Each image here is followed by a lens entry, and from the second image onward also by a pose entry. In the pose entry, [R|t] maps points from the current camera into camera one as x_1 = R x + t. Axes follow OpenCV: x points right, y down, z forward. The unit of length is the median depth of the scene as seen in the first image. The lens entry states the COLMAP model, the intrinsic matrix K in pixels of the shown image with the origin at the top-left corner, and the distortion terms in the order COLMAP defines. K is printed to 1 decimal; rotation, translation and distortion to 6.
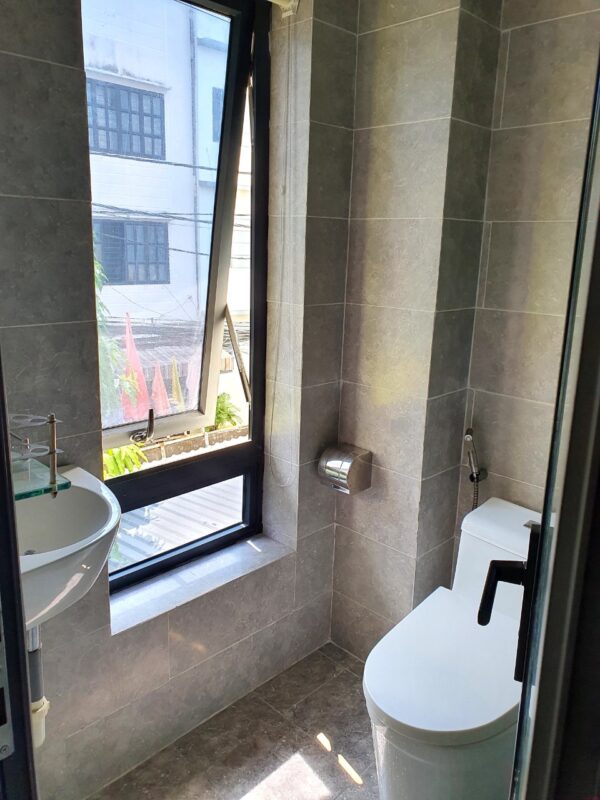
lens RADIAL K [[660.4, 0, 299.6], [0, 660.4, 401.9], [0, 0, 1]] dist [0.063713, -0.026480]
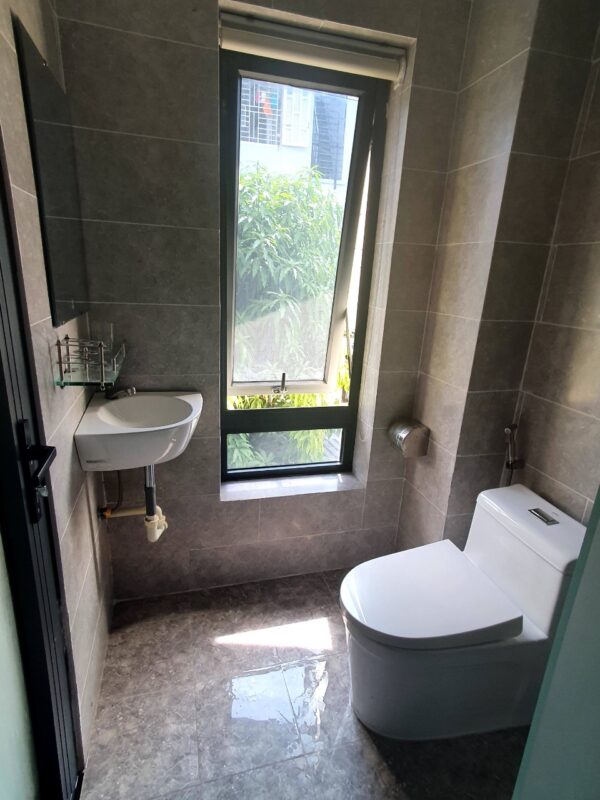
lens RADIAL K [[454.4, 0, 306.0], [0, 454.4, 418.4], [0, 0, 1]] dist [0.031303, 0.006483]
pose [[0.852863, 0.171977, -0.493000, 0.354251], [-0.148463, 0.985101, 0.086806, 0.014595], [0.500584, -0.000841, 0.865688, 0.108396]]
